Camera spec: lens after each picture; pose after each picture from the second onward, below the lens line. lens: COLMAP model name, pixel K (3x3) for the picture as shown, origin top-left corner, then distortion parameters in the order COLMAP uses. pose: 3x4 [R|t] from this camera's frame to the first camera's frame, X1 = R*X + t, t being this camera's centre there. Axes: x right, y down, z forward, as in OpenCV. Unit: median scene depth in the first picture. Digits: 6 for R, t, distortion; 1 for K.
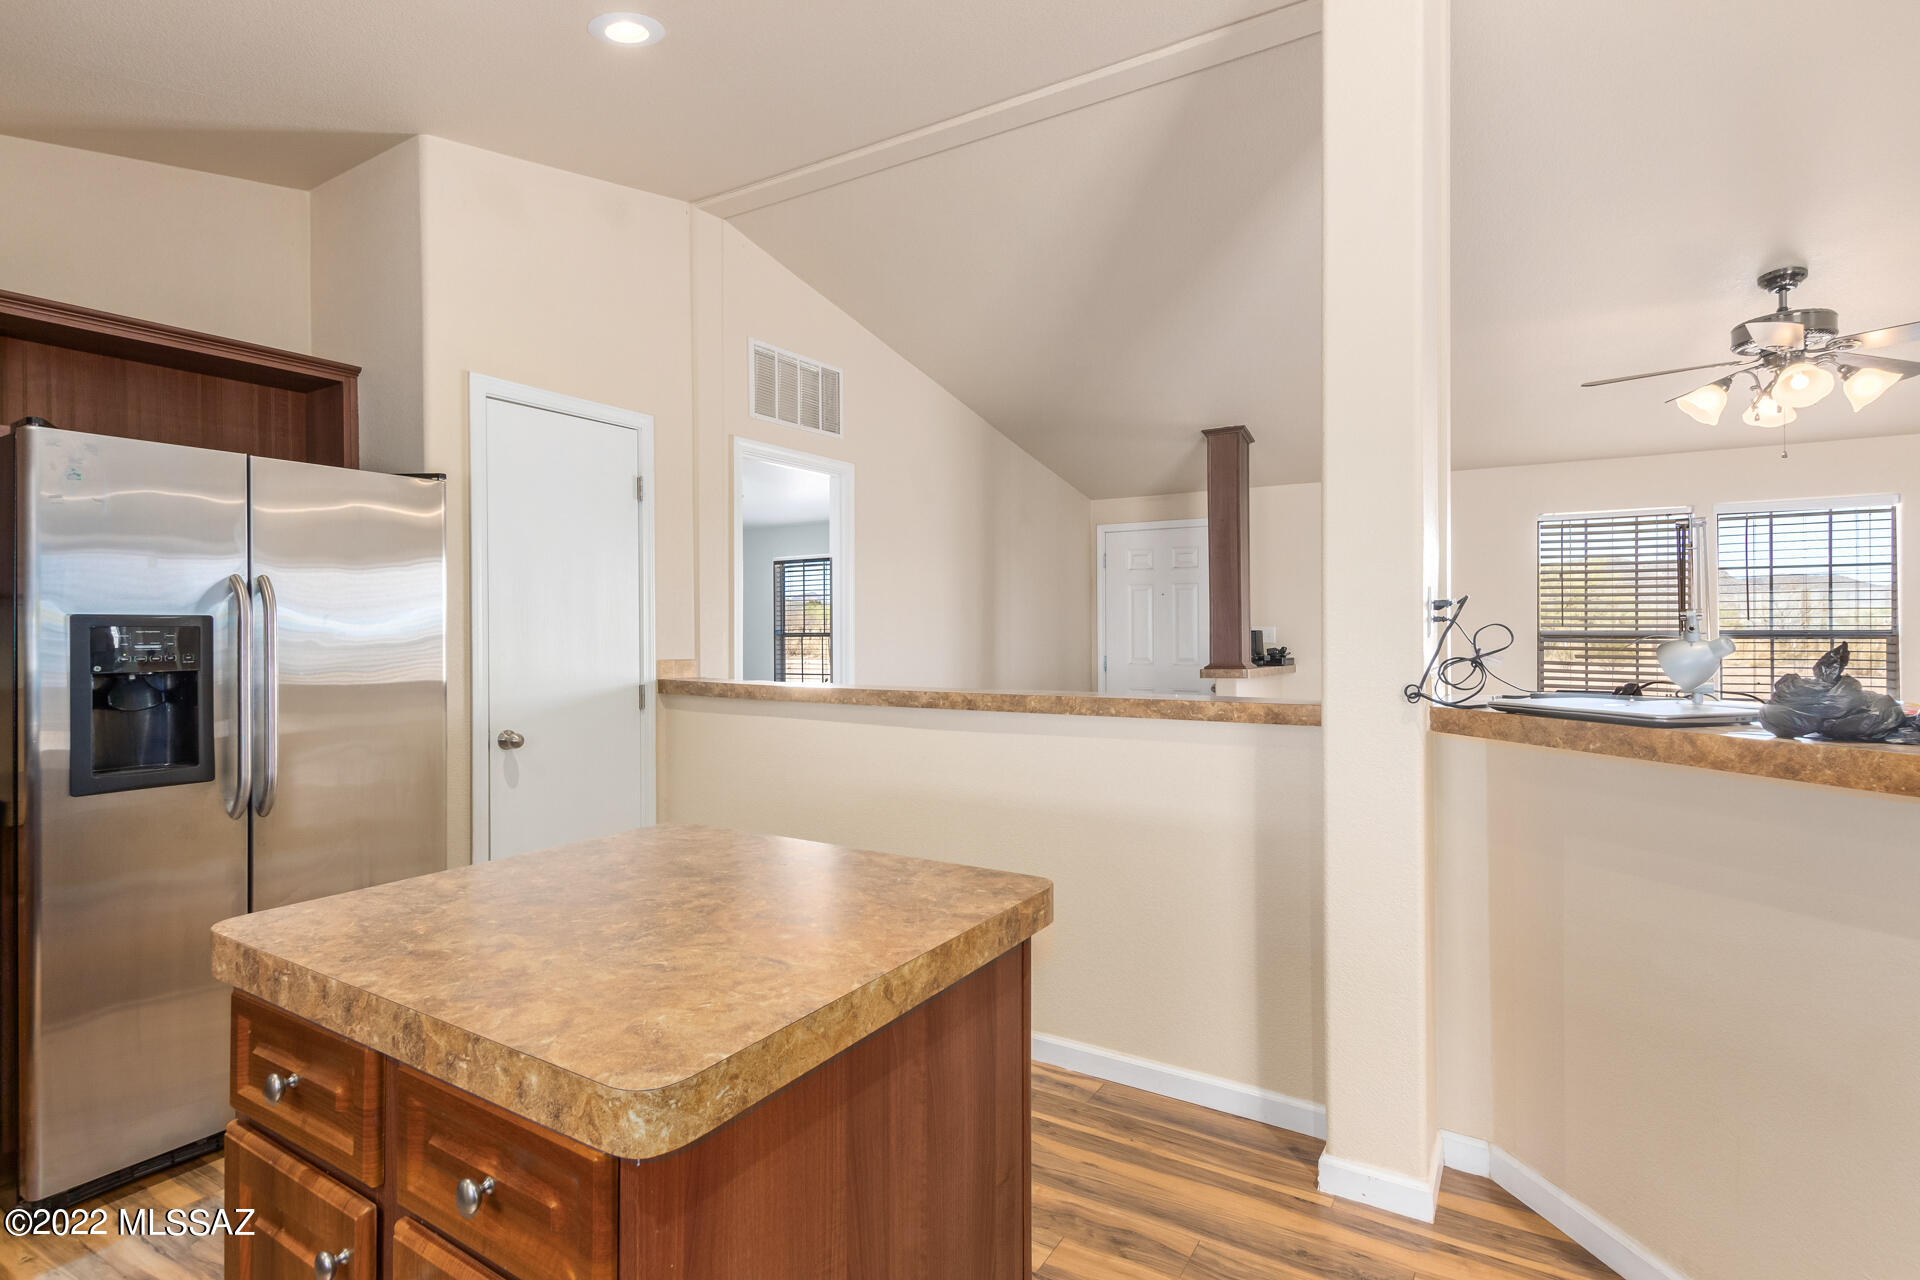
lens RADIAL K [[908.0, 0, 970.3], [0, 908.0, 633.7], [0, 0, 1]] dist [0.014892, 0.000000]
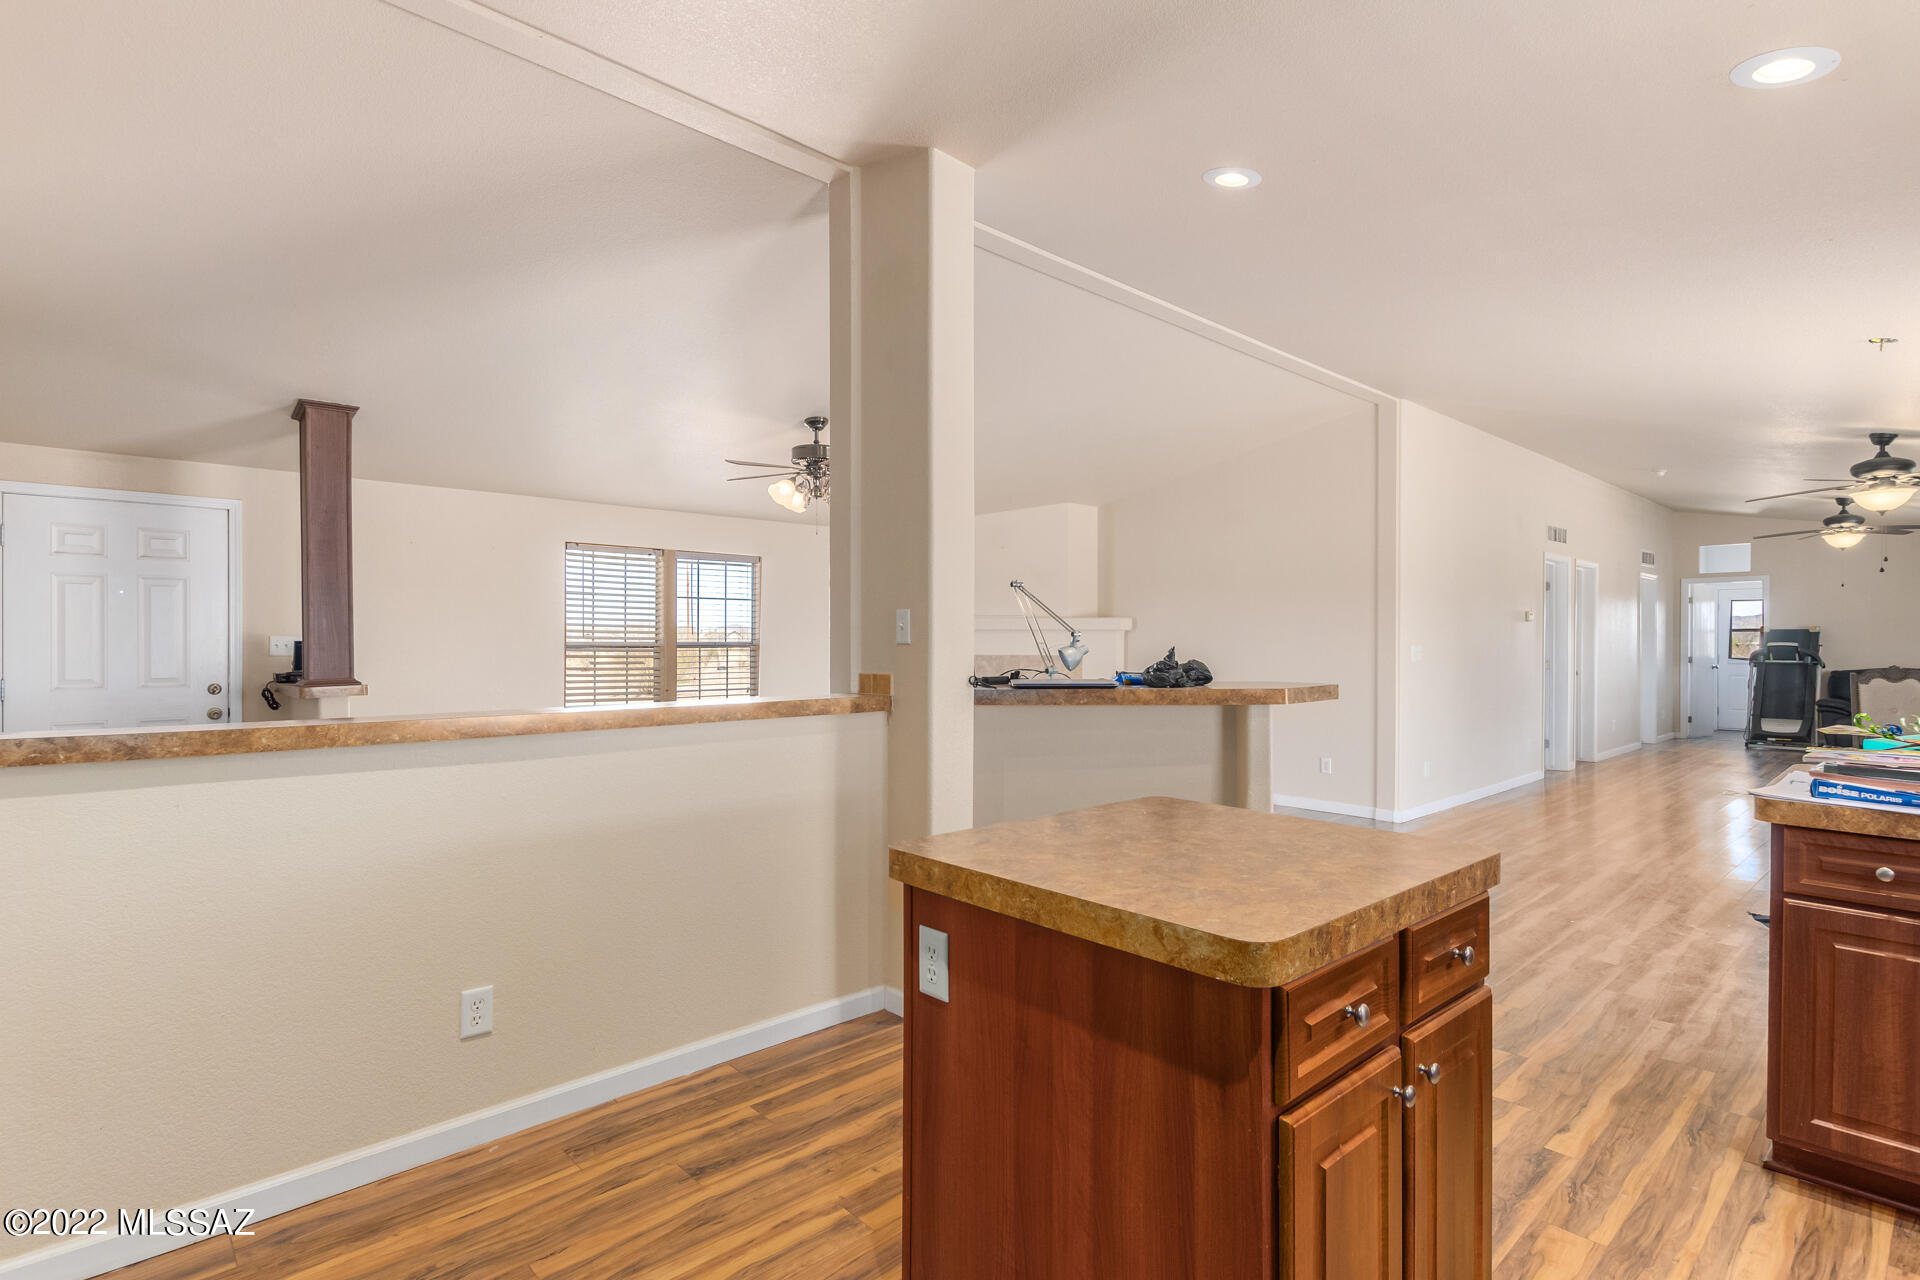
lens RADIAL K [[948.2, 0, 891.7], [0, 948.2, 650.8], [0, 0, 1]] dist [-0.014894, -0.000616]
pose [[0.309699, -0.007091, 0.950808, -0.846462], [0.000963, 0.999974, 0.007144, 0.000452], [-0.950834, -0.001297, 0.309698, 0.475946]]
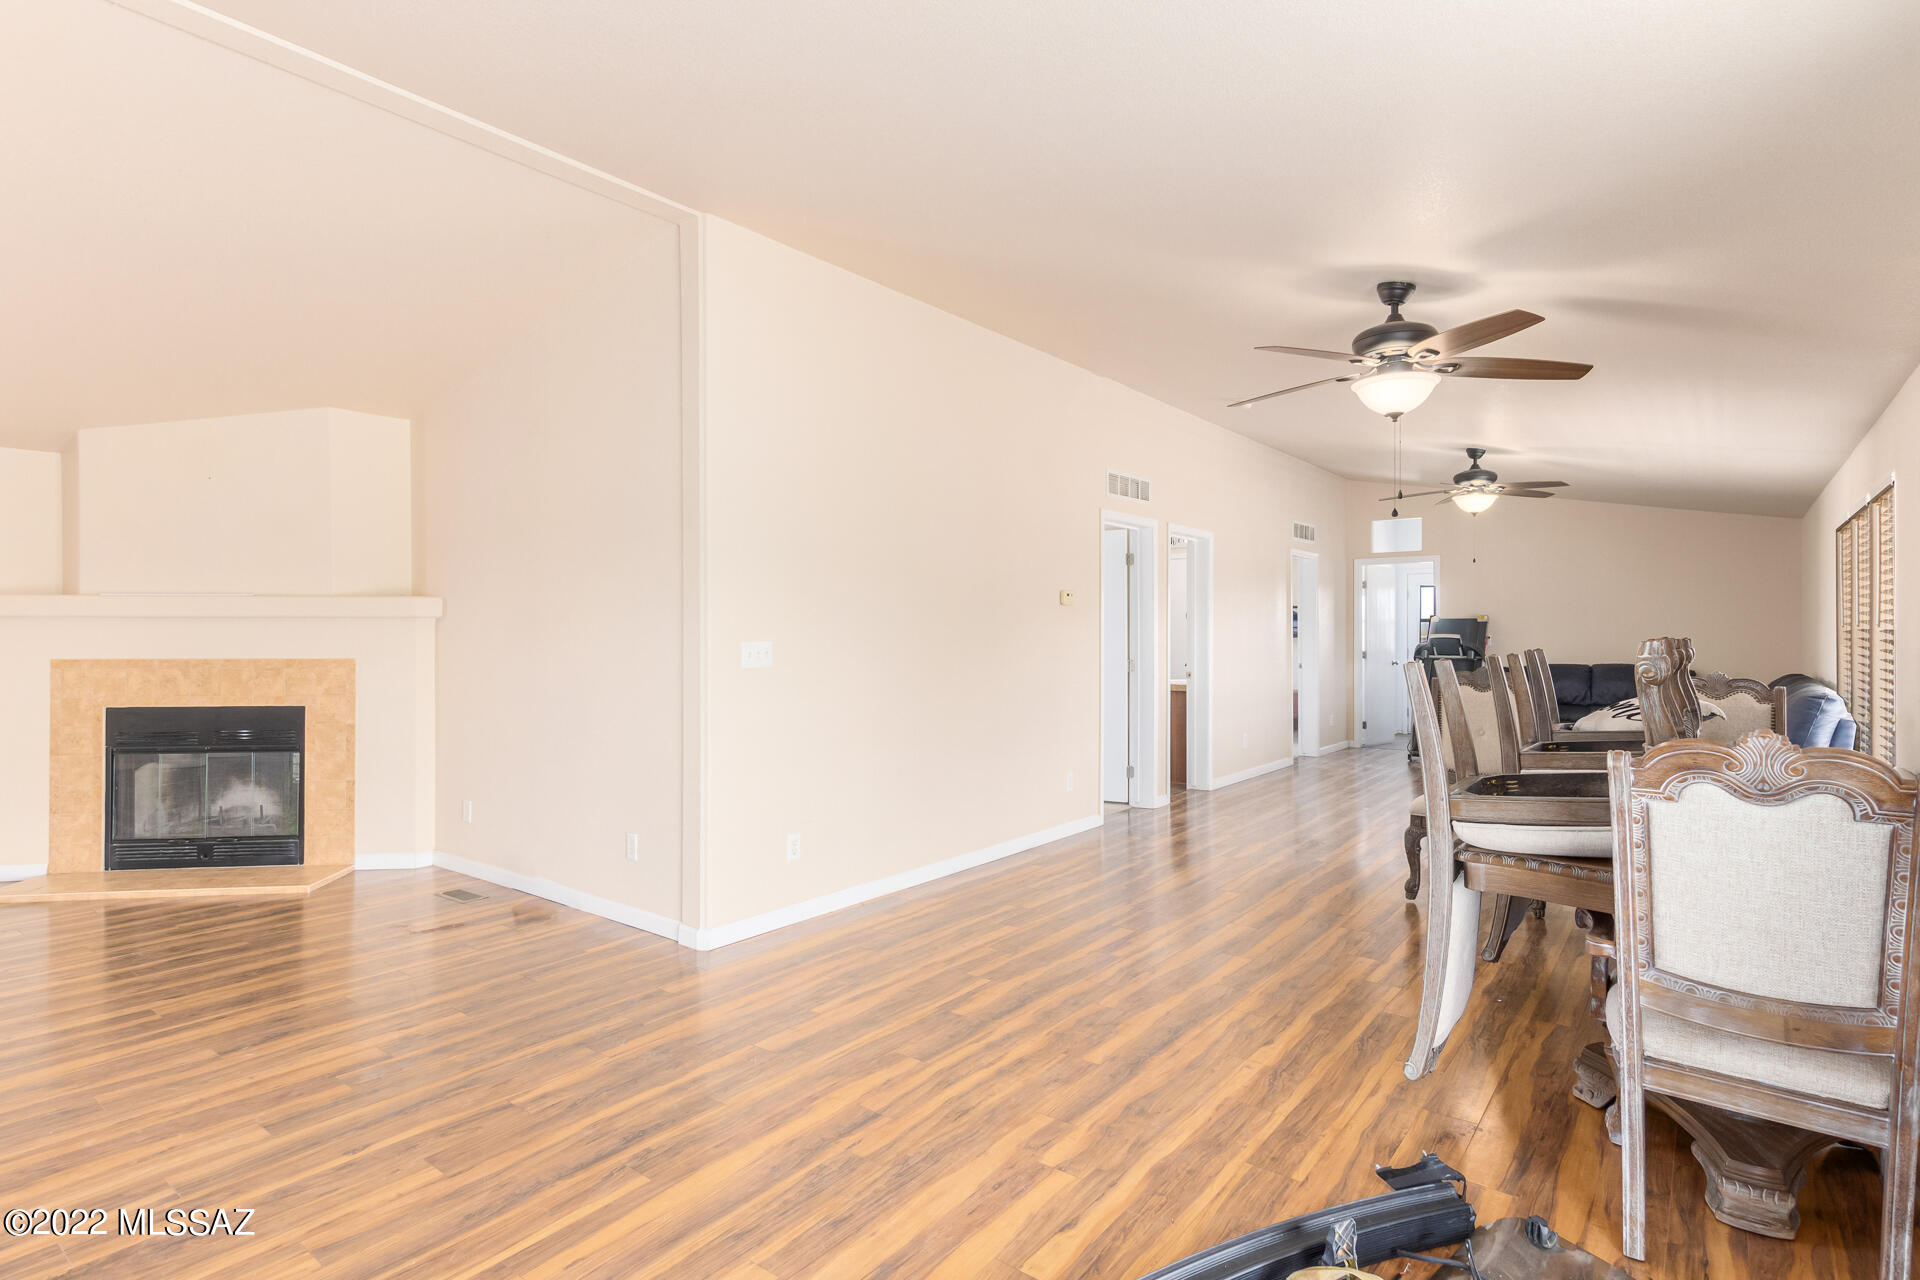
lens RADIAL K [[984.7, 0, 960.0], [0, 984.7, 640.0], [0, 0, 1]] dist [0.000810, -0.000032]
pose [[0.102039, -0.003168, 0.994775, 0.492805], [0.004070, 0.999988, 0.002767, -0.000112], [-0.994772, 0.003767, 0.102051, -0.568343]]
